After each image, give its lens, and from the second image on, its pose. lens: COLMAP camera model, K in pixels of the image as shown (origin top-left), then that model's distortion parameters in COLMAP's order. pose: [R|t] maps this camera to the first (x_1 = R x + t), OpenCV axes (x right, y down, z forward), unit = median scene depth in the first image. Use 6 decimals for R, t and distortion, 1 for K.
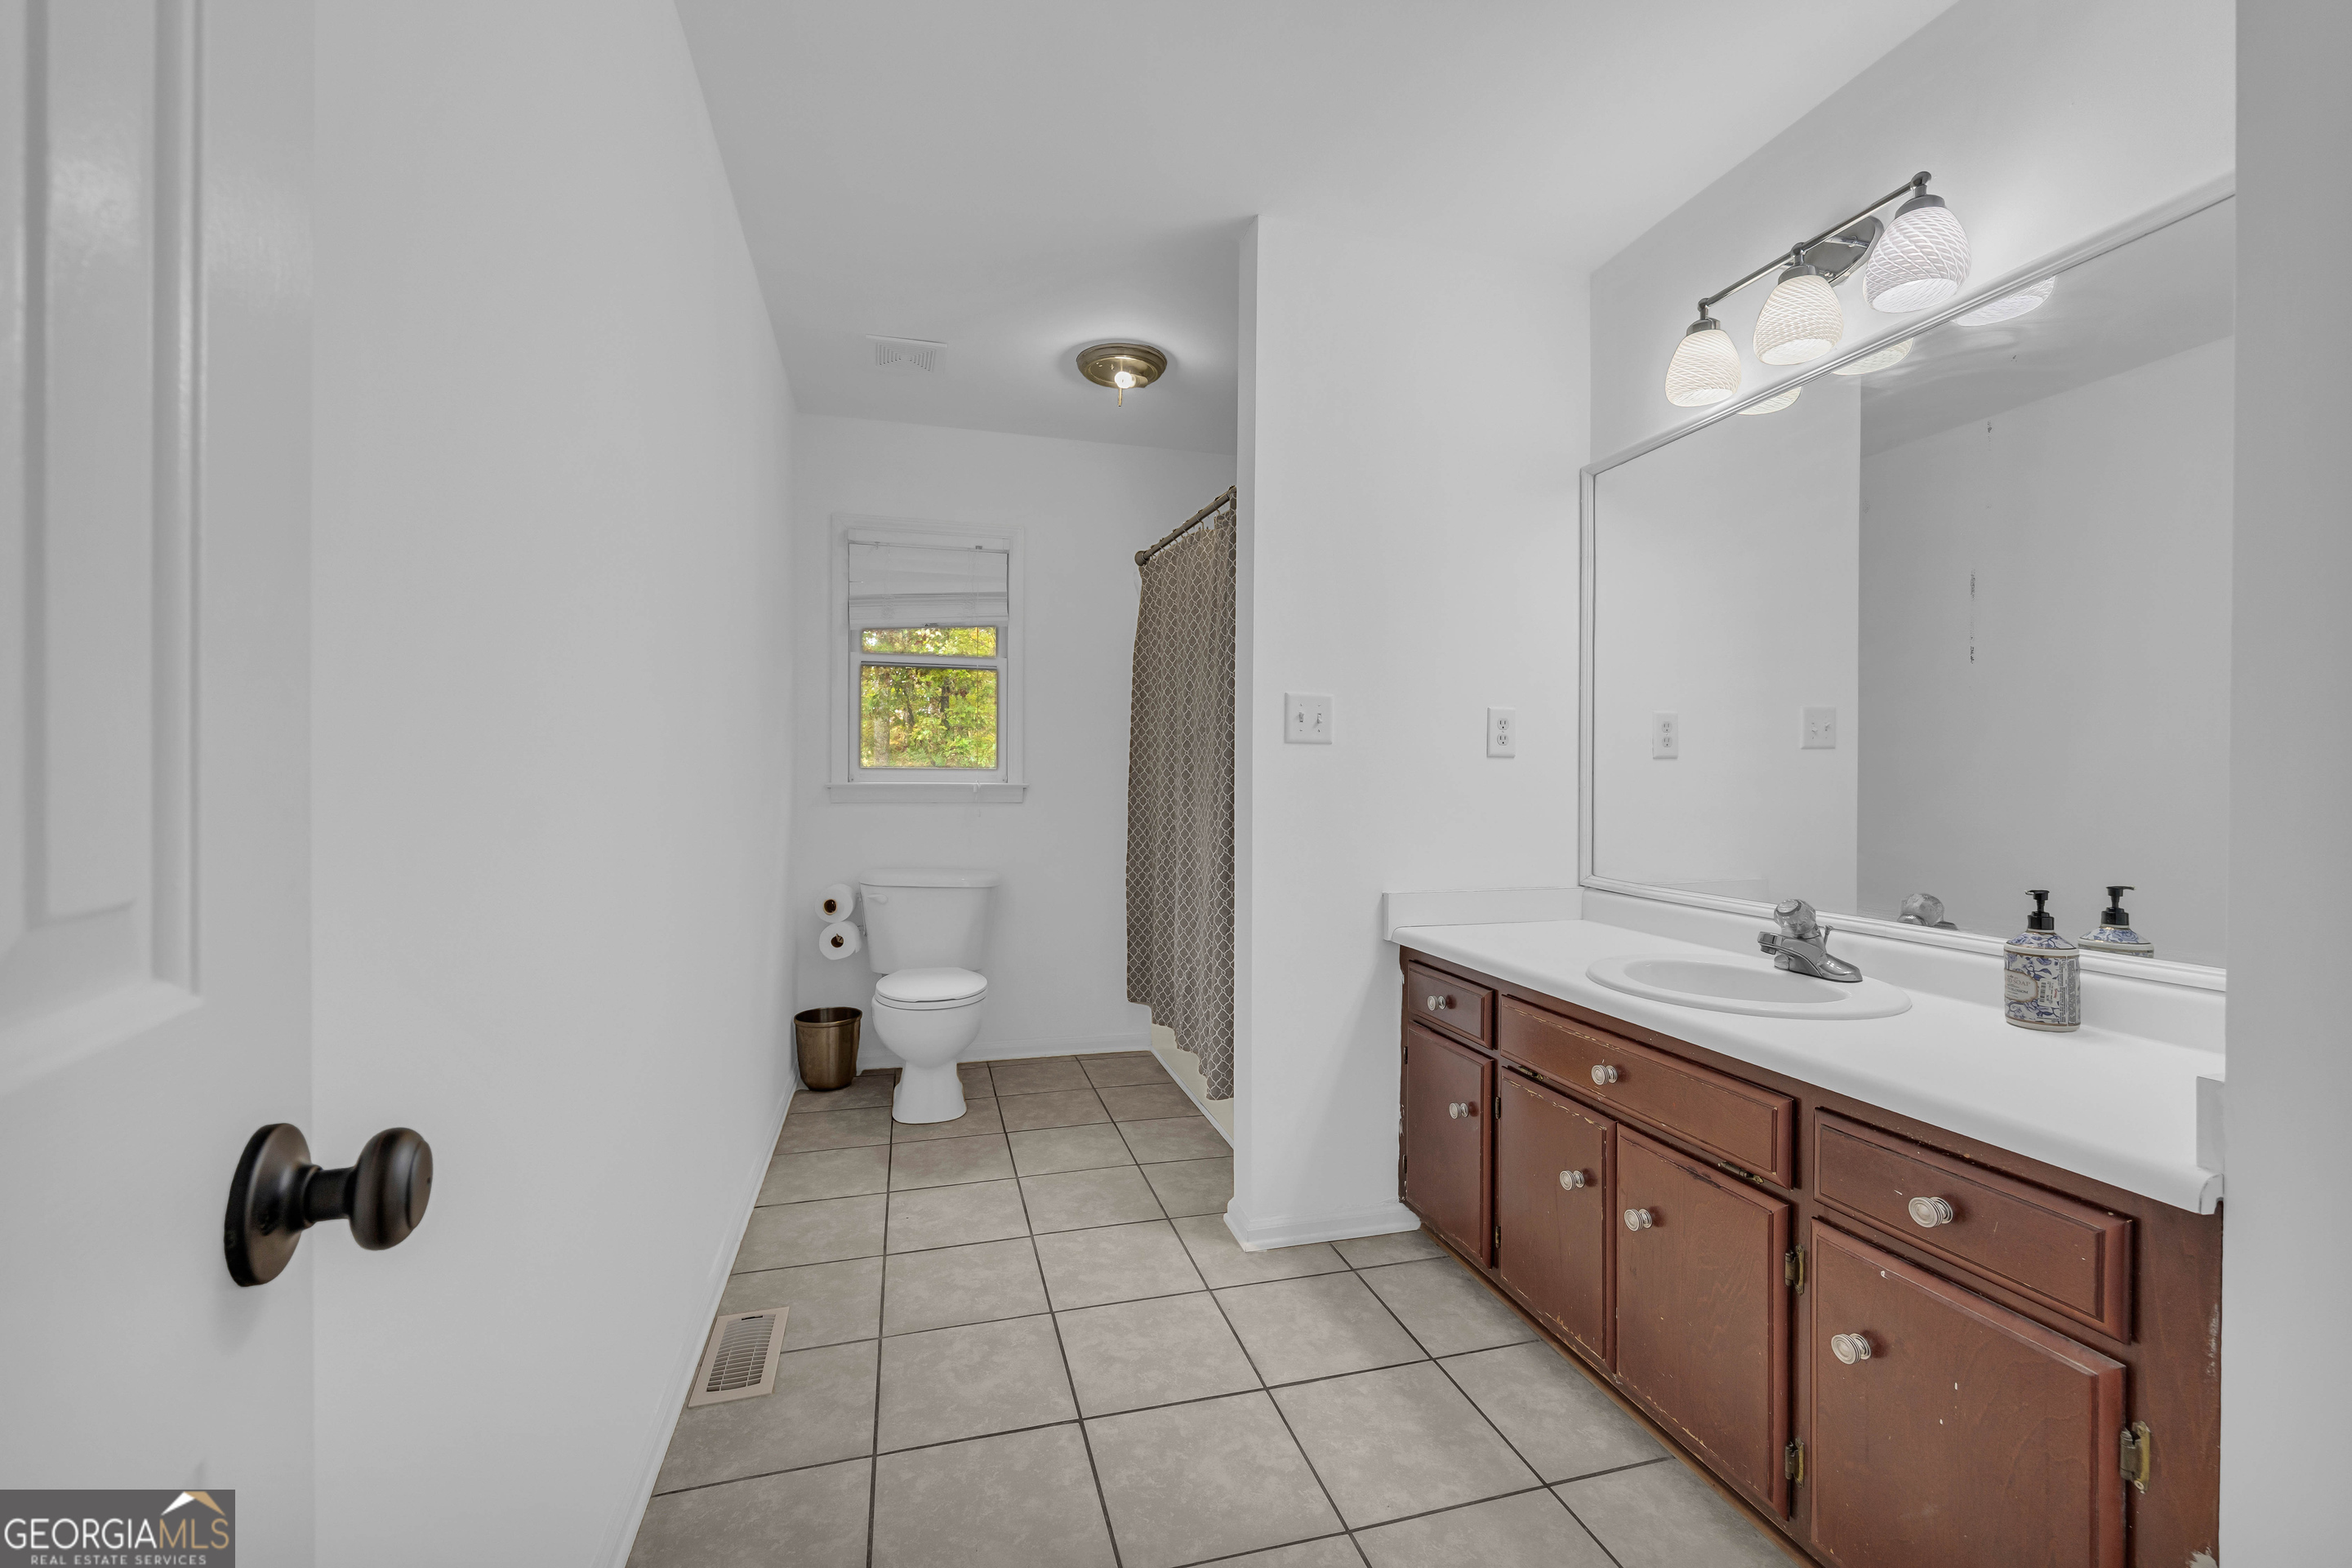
lens RADIAL K [[952.7, 0, 1176.0], [0, 952.7, 784.0], [0, 0, 1]] dist [-0.000772, 0.000257]
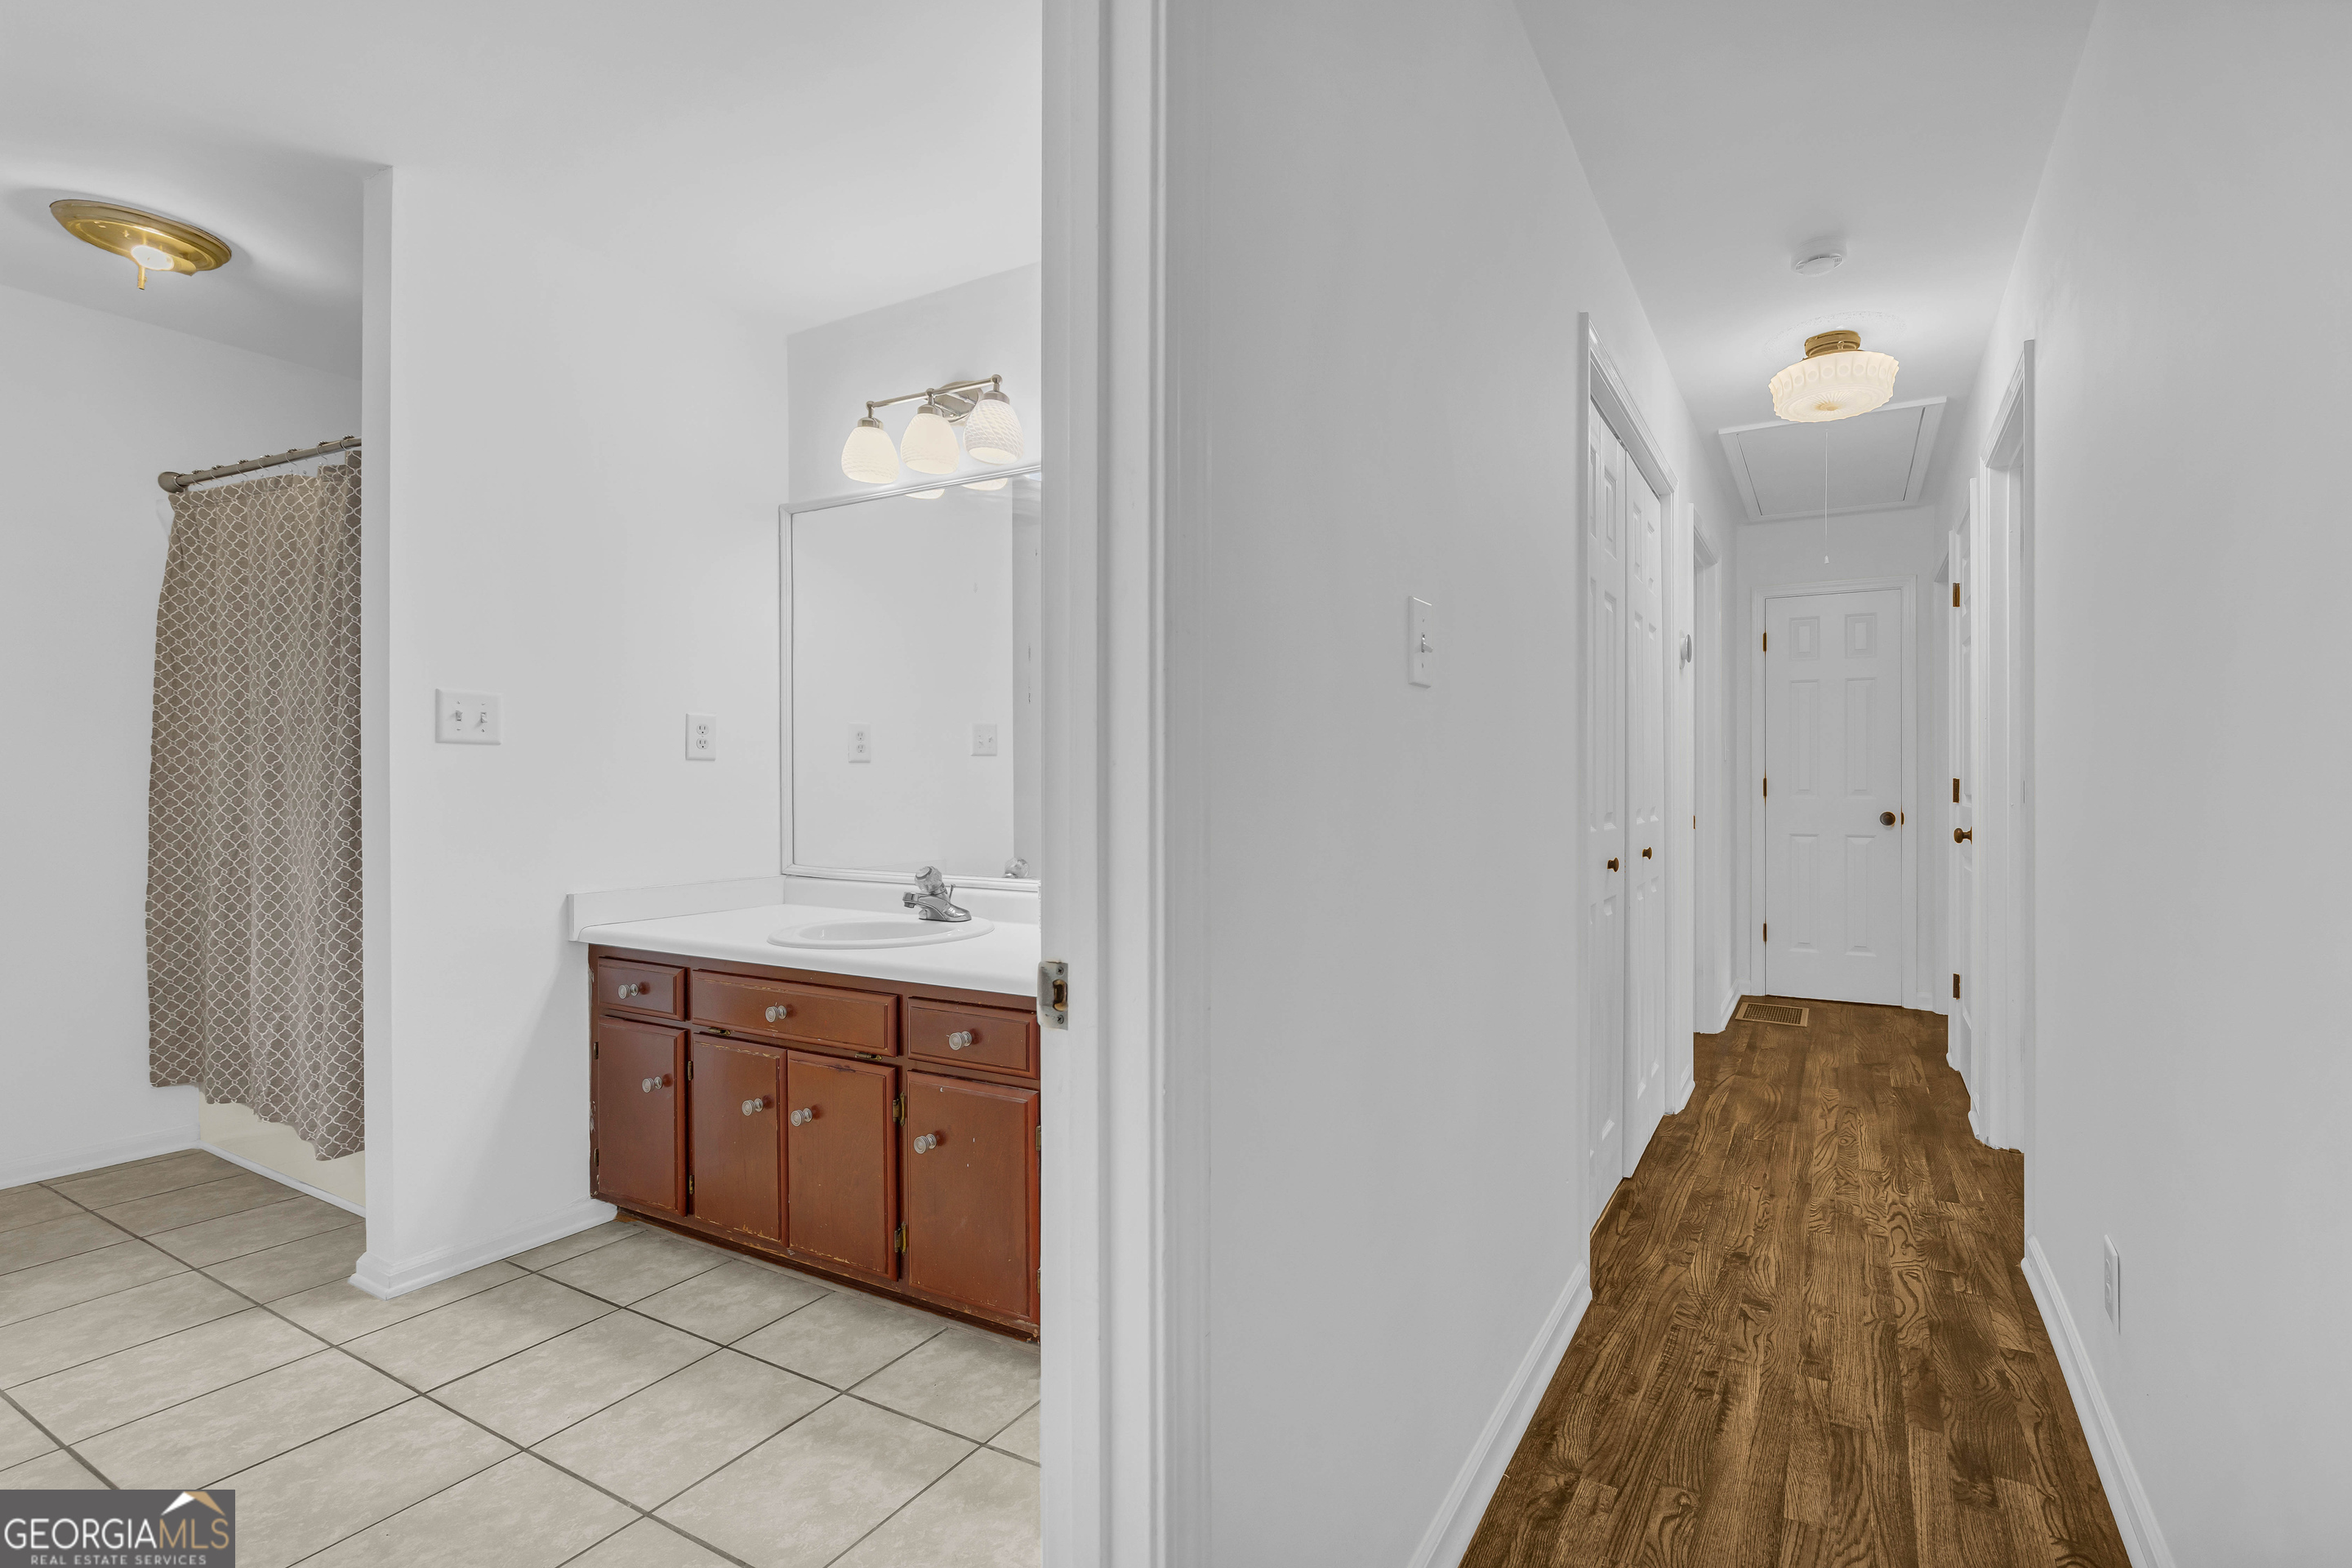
lens RADIAL K [[1025.3, 0, 1346.7], [0, 1025.3, 787.8], [0, 0, 1]] dist [-0.003538, -0.000095]
pose [[0.661692, -0.008544, 0.749727, -0.046826], [0.006752, 0.999962, 0.005437, 0.002124], [-0.749745, 0.001464, 0.661725, -0.332419]]
